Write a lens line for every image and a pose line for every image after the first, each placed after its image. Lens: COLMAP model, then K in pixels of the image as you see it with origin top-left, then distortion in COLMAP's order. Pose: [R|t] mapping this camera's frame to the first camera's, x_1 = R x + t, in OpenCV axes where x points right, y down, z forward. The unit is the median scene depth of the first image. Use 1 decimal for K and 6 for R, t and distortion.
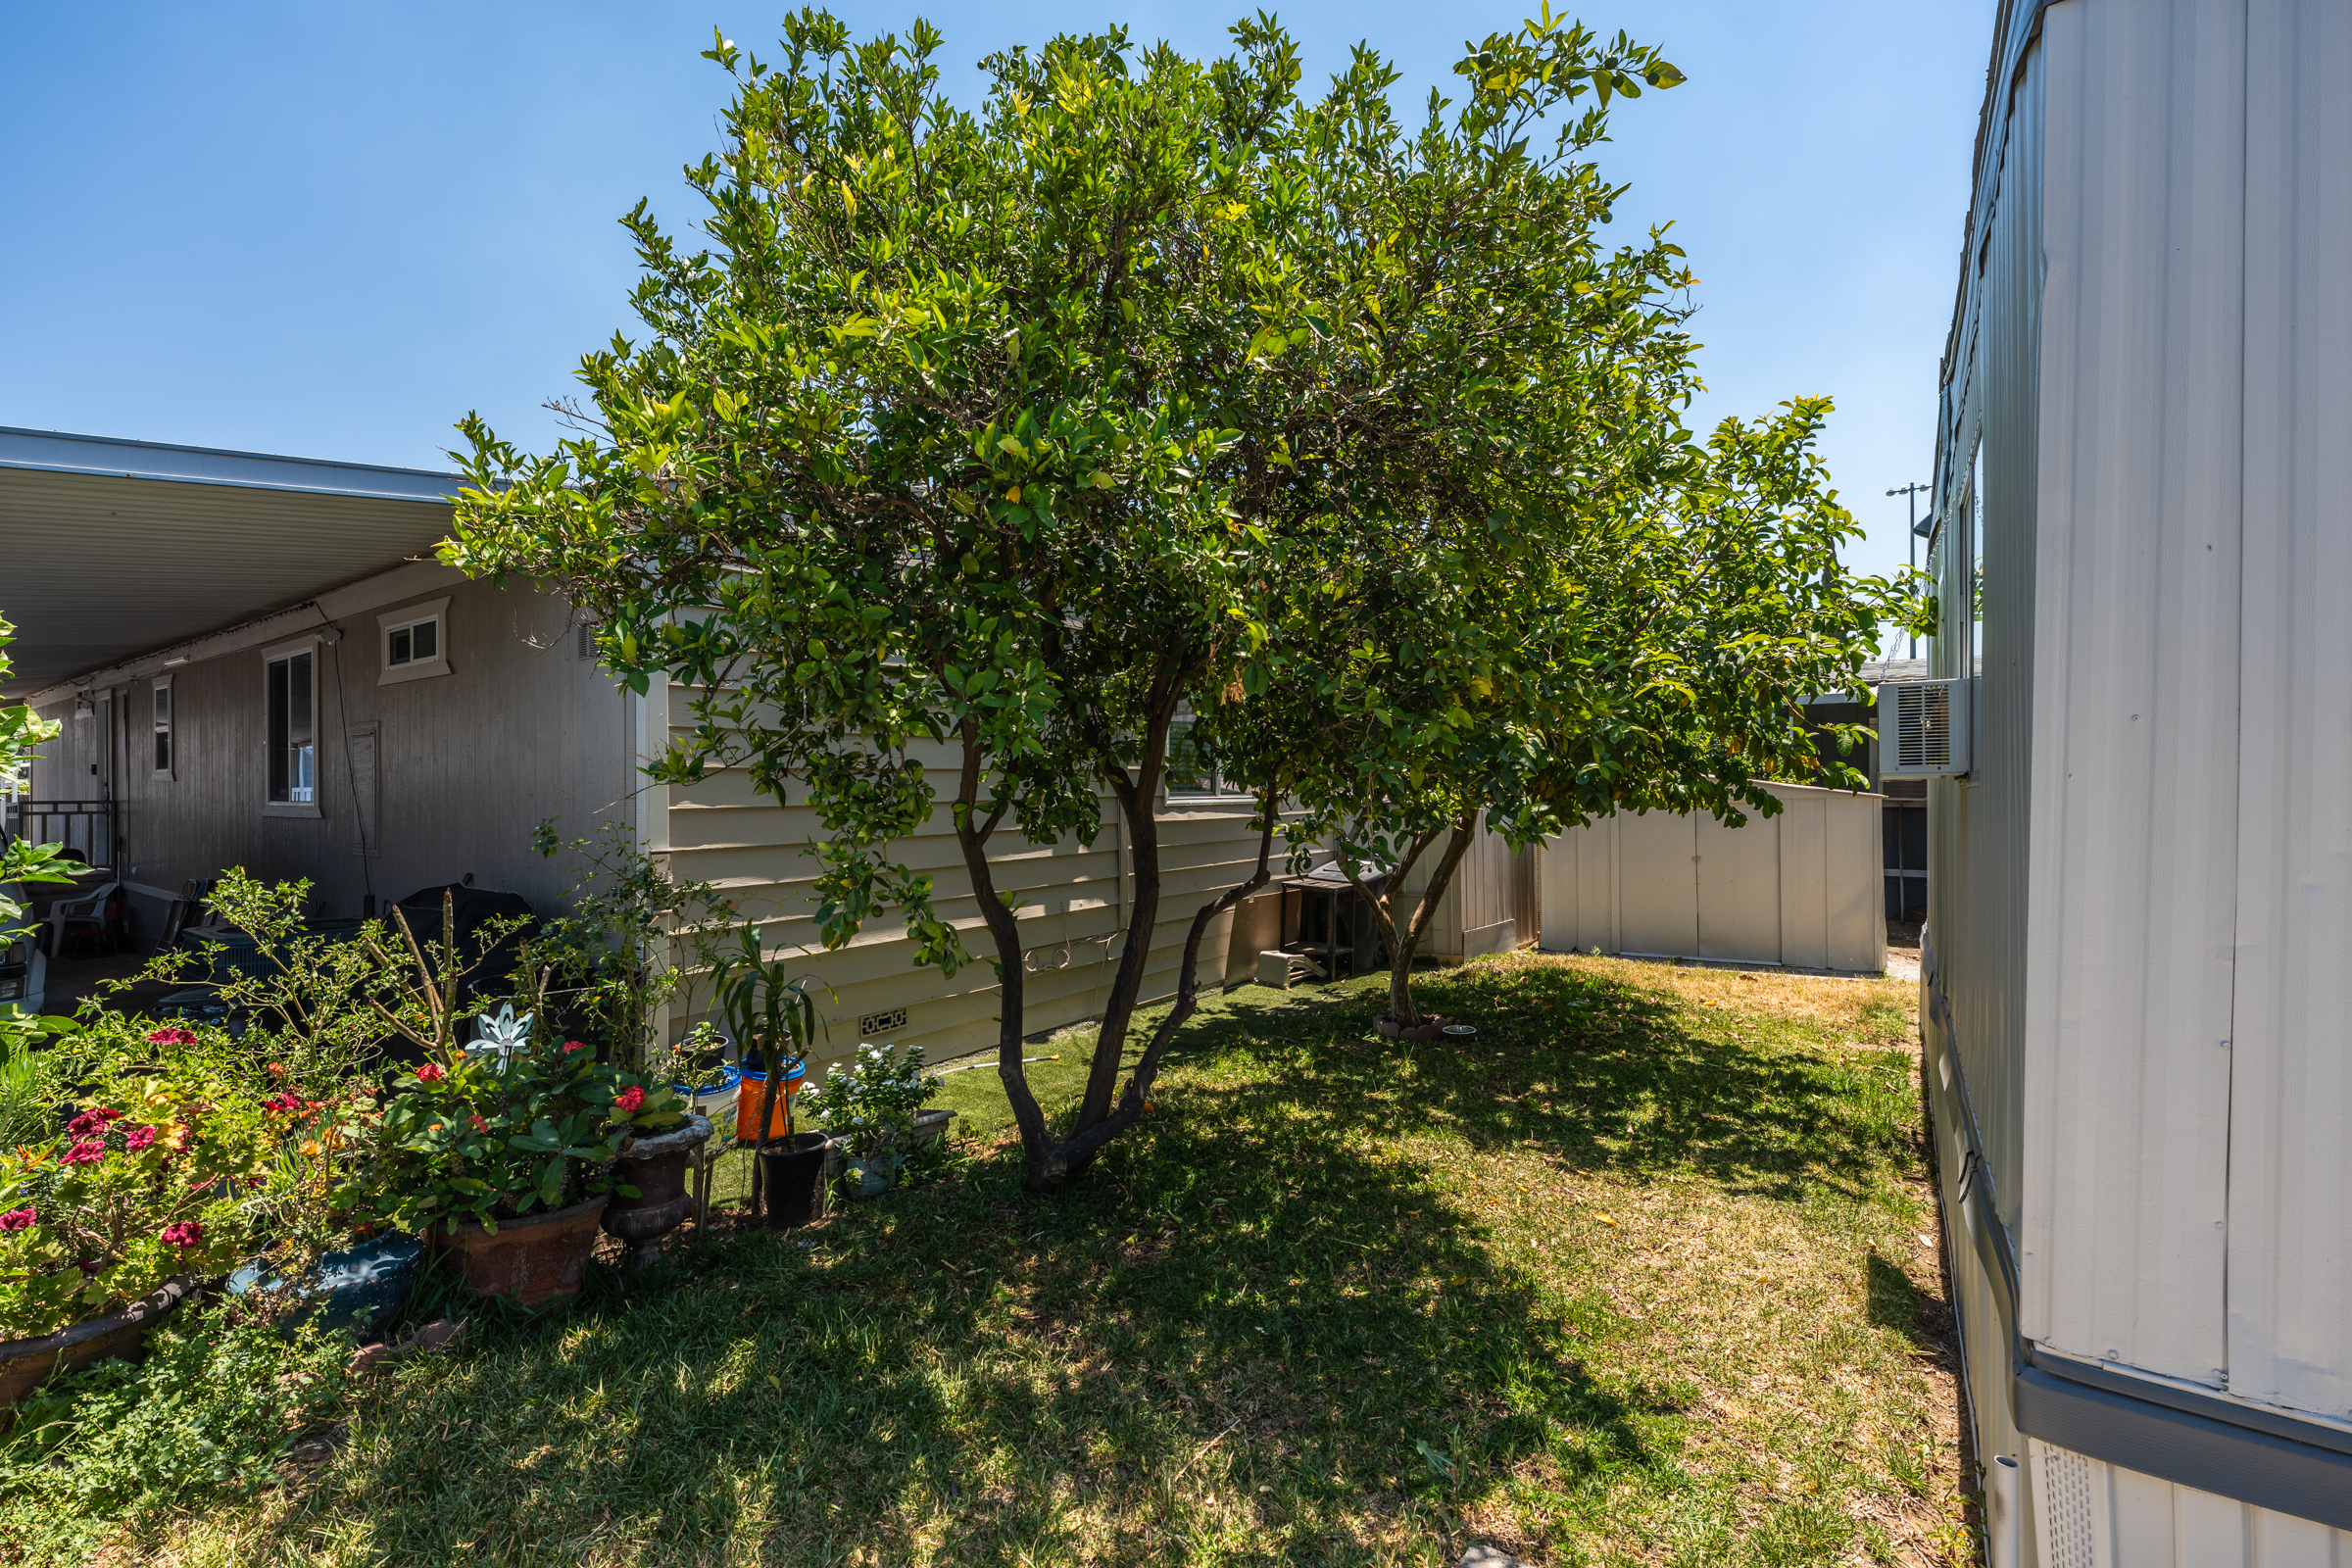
lens RADIAL K [[1025.0, 0, 1174.1], [0, 1025.0, 783.4], [0, 0, 1]] dist [-0.001272, -0.000121]
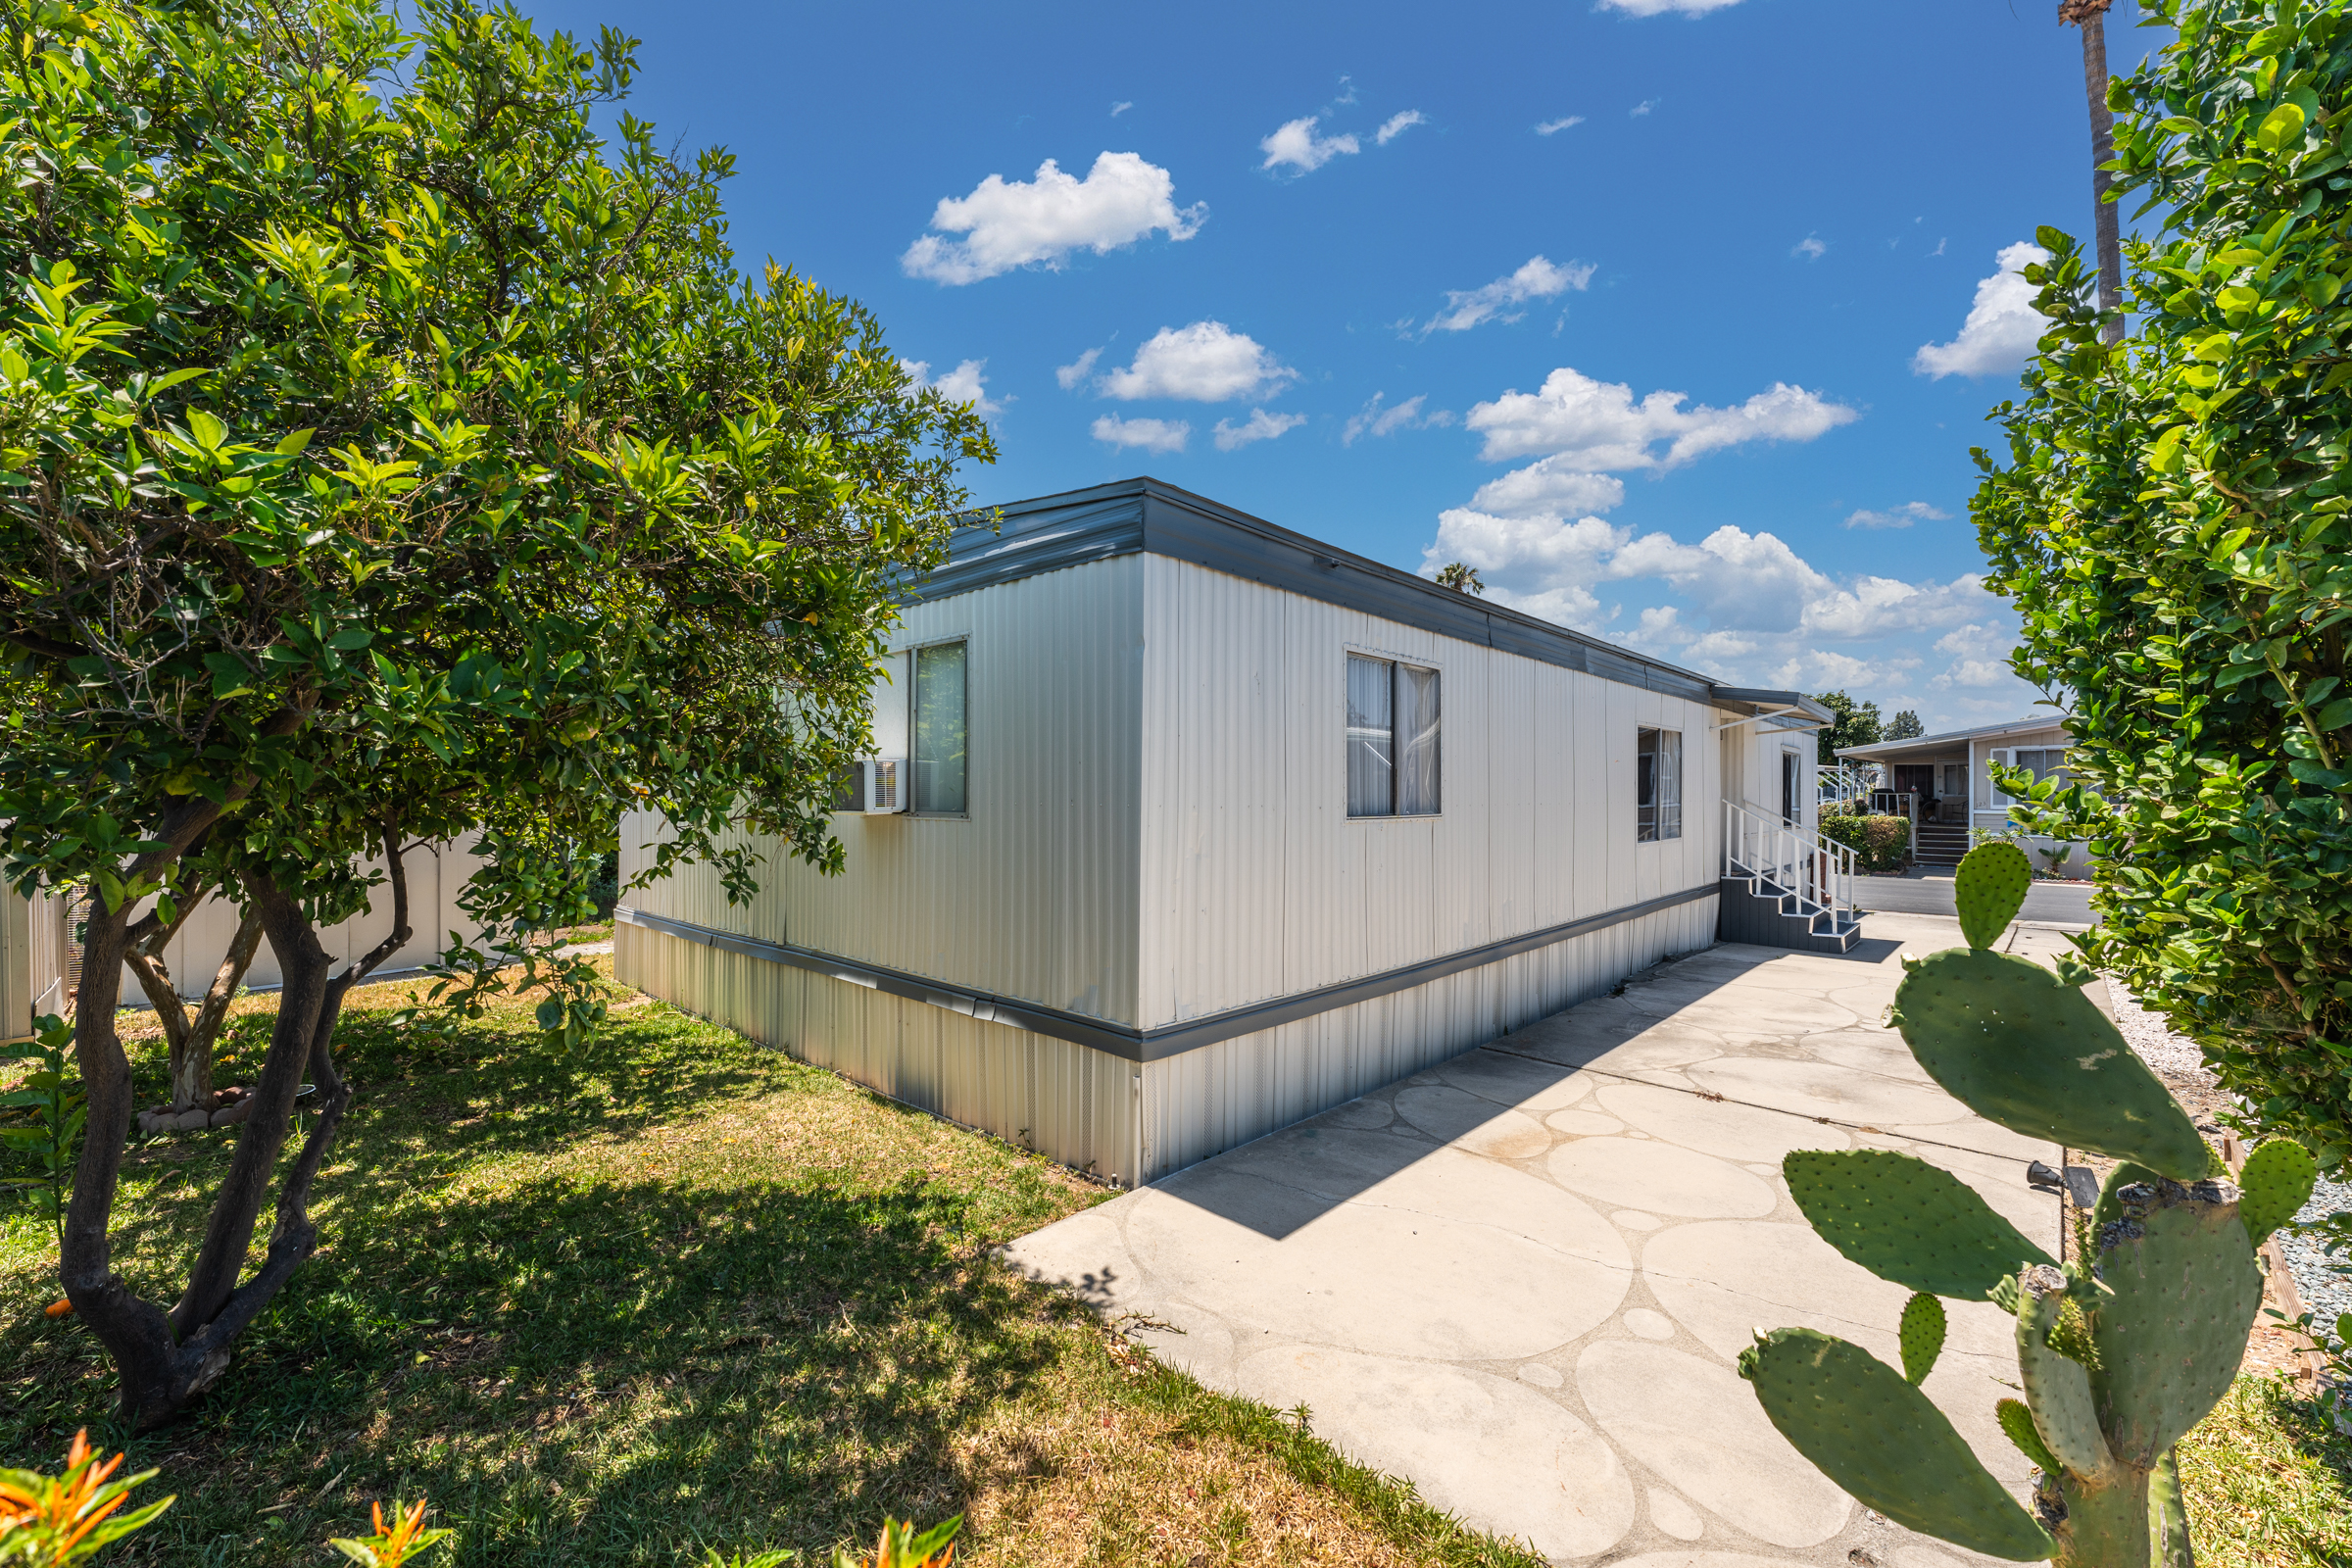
lens RADIAL K [[949.5, 0, 1171.0], [0, 949.5, 791.6], [0, 0, 1]] dist [-0.001448, -0.000982]
pose [[0.129312, 0.004869, 0.991592, -0.637090], [-0.006359, 0.999971, -0.004081, -0.022583], [-0.991584, -0.005778, 0.129339, 0.242224]]
